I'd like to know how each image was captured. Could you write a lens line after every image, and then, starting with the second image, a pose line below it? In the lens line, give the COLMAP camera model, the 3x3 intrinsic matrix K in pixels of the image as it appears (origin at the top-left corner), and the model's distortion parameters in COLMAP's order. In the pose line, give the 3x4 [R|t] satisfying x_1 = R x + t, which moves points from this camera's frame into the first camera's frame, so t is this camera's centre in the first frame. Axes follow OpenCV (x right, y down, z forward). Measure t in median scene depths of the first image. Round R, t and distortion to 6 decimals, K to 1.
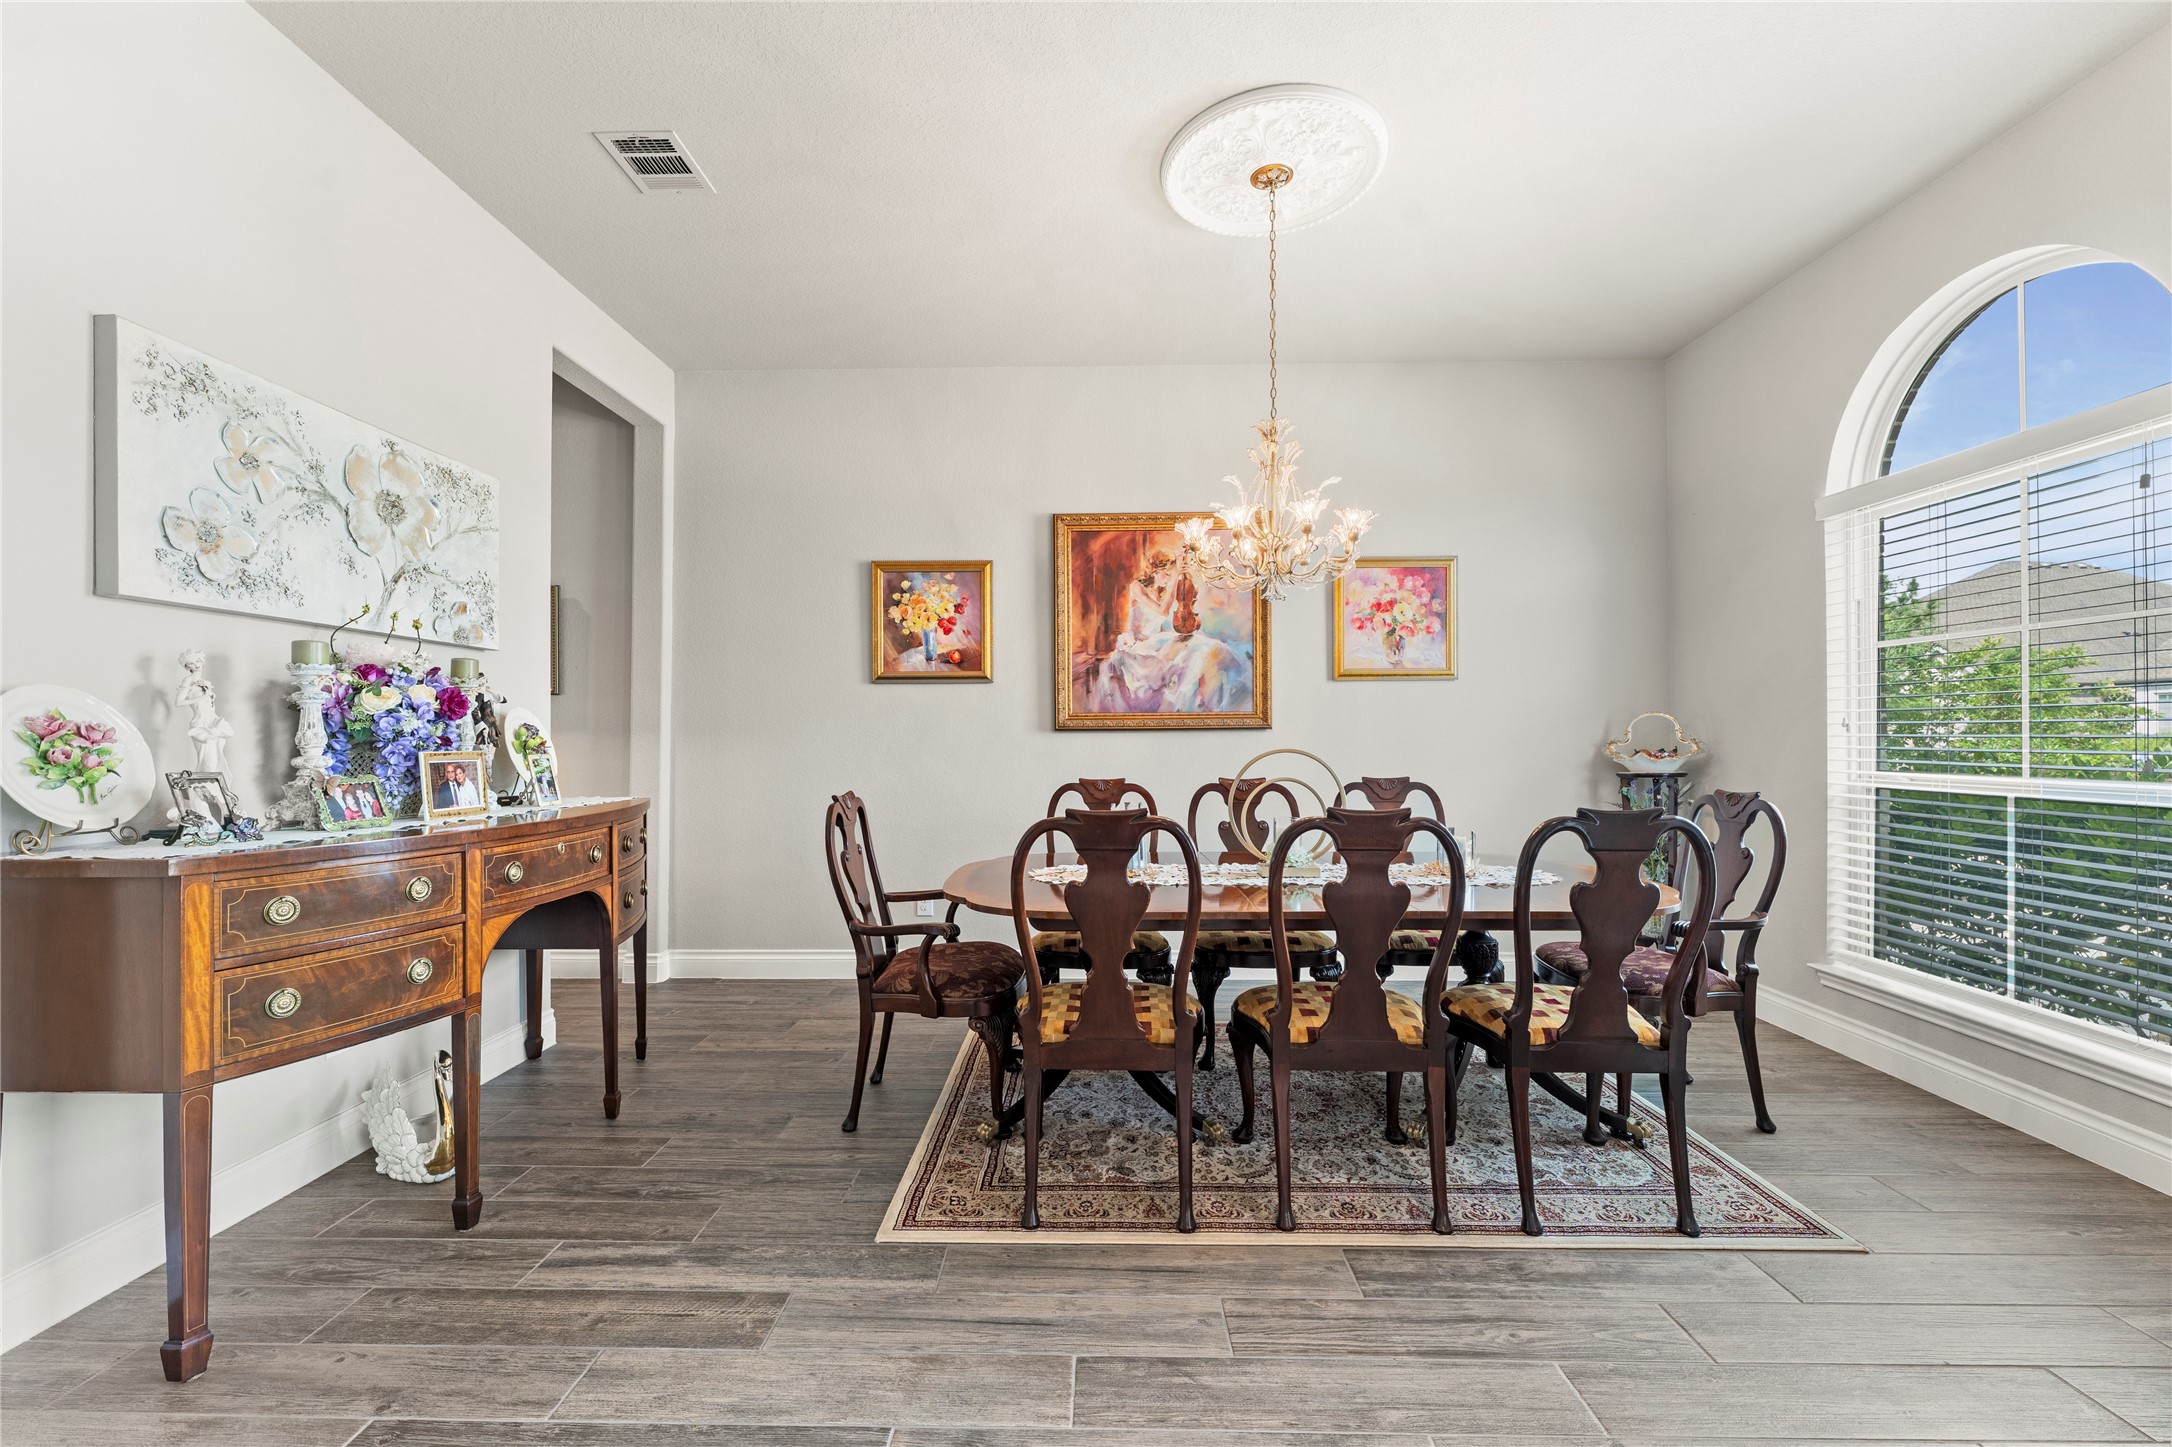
lens RADIAL K [[876.2, 0, 1083.2], [0, 876.2, 732.8], [0, 0, 1]] dist [0.001636, 0.000129]
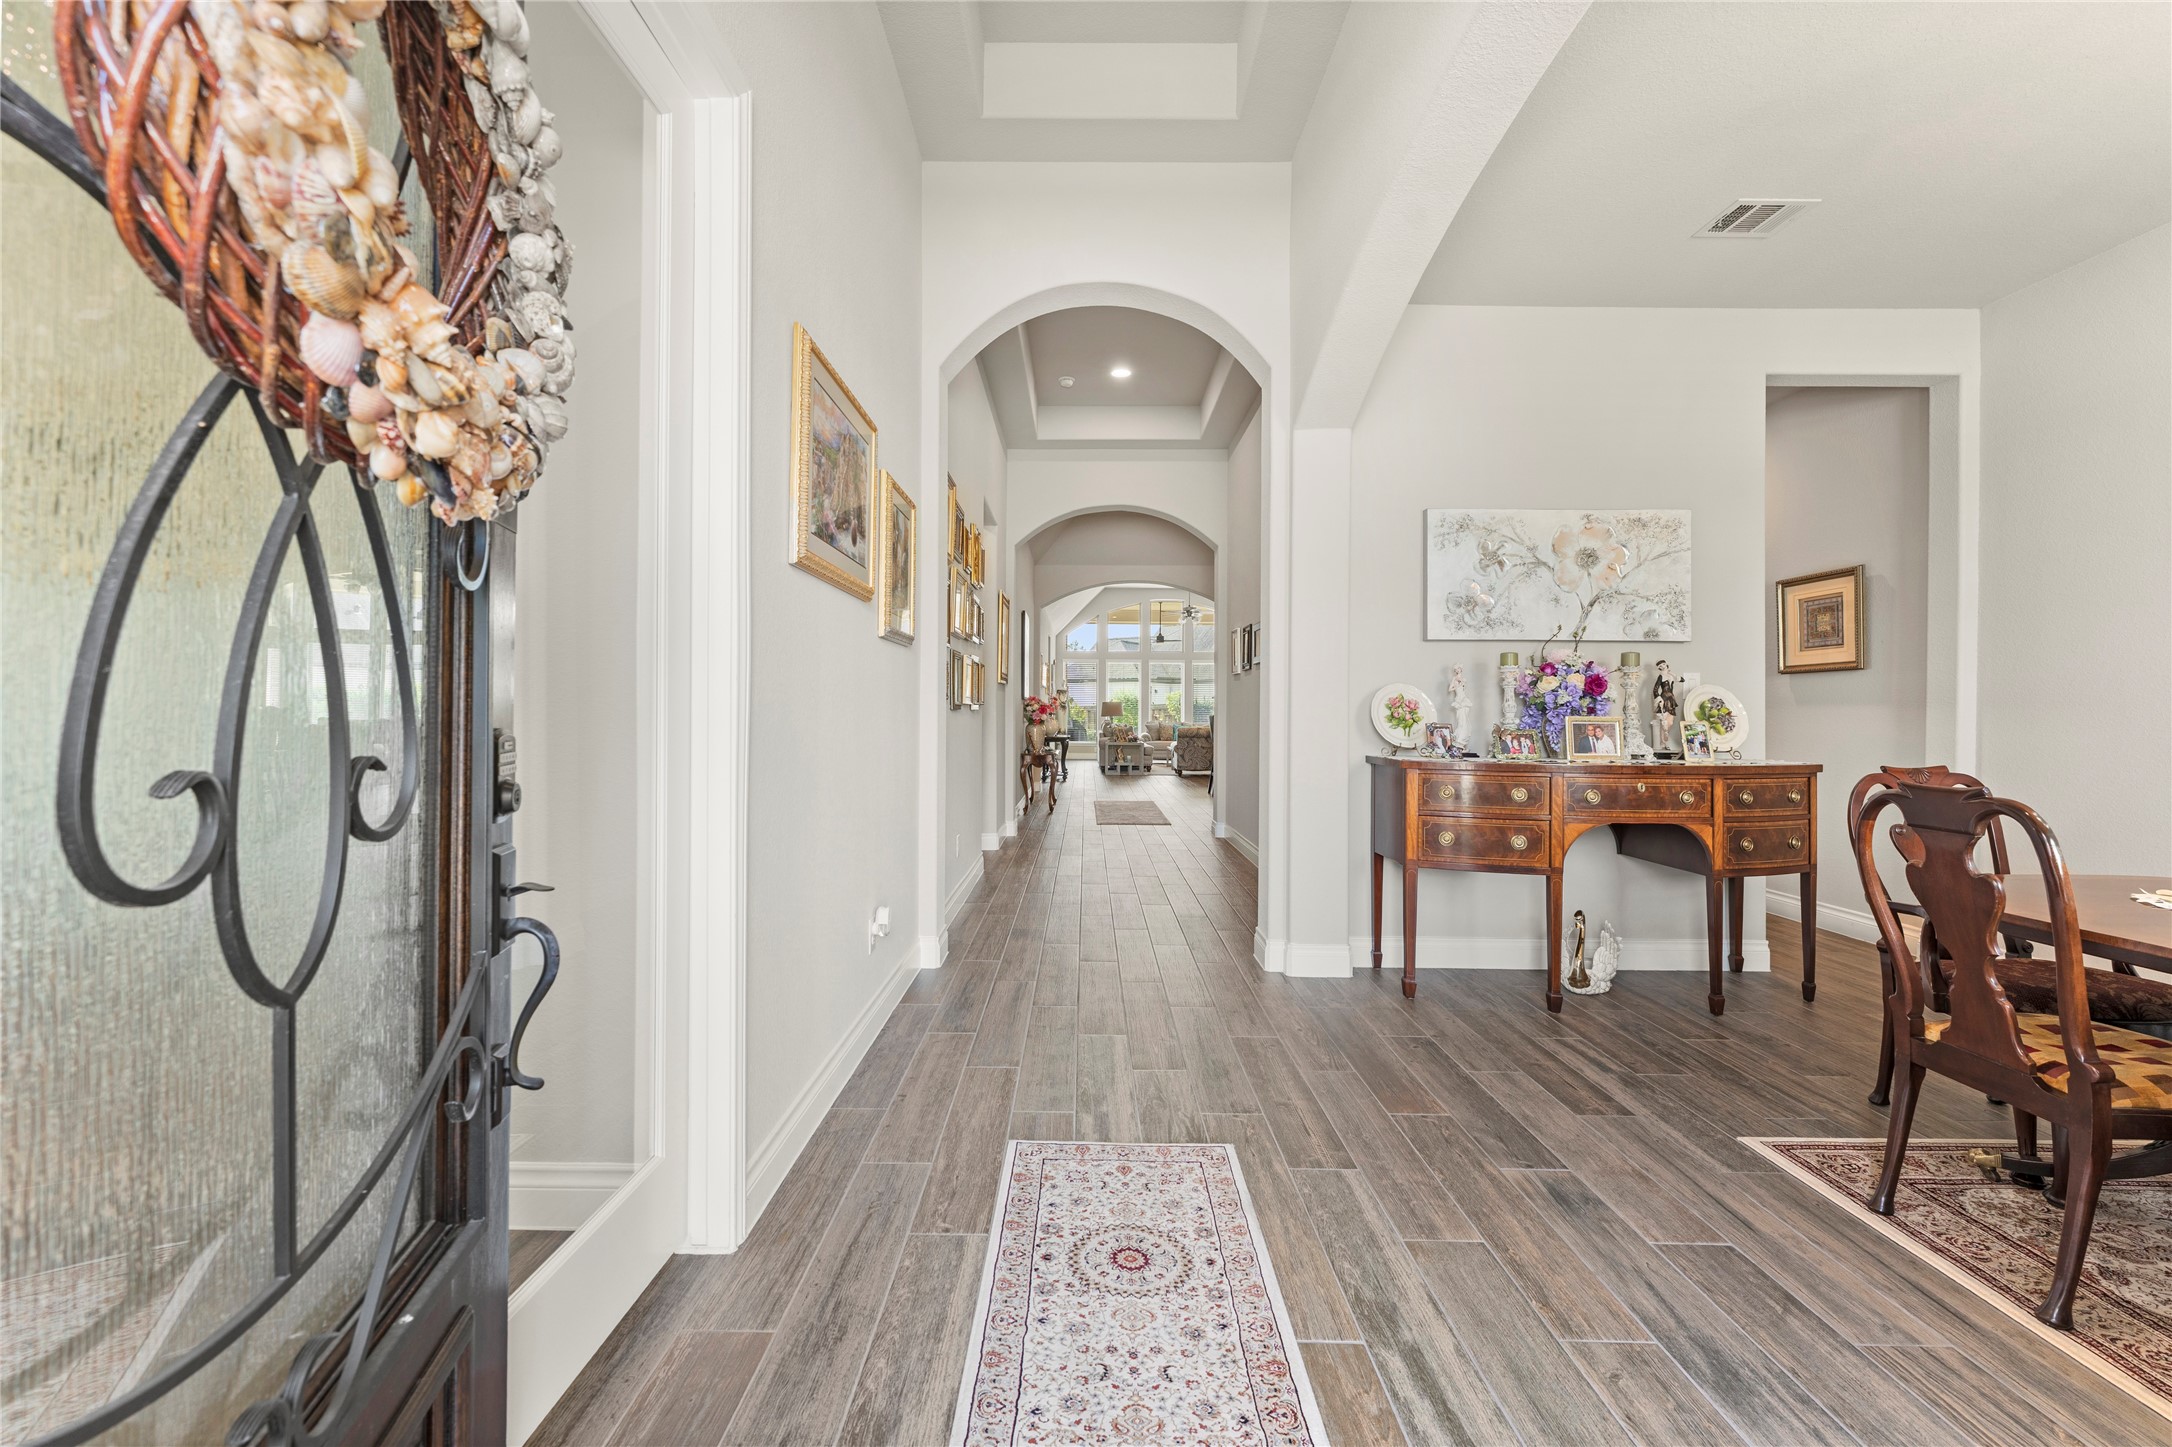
lens RADIAL K [[876.2, 0, 1086.6], [0, 876.2, 715.7], [0, 0, 1]] dist [0.001636, 0.000129]
pose [[0.024123, 0.005842, -0.999692, 0.823570], [-0.002196, 0.999981, 0.005791, 0.013822], [0.999707, 0.002056, 0.024135, 0.099671]]
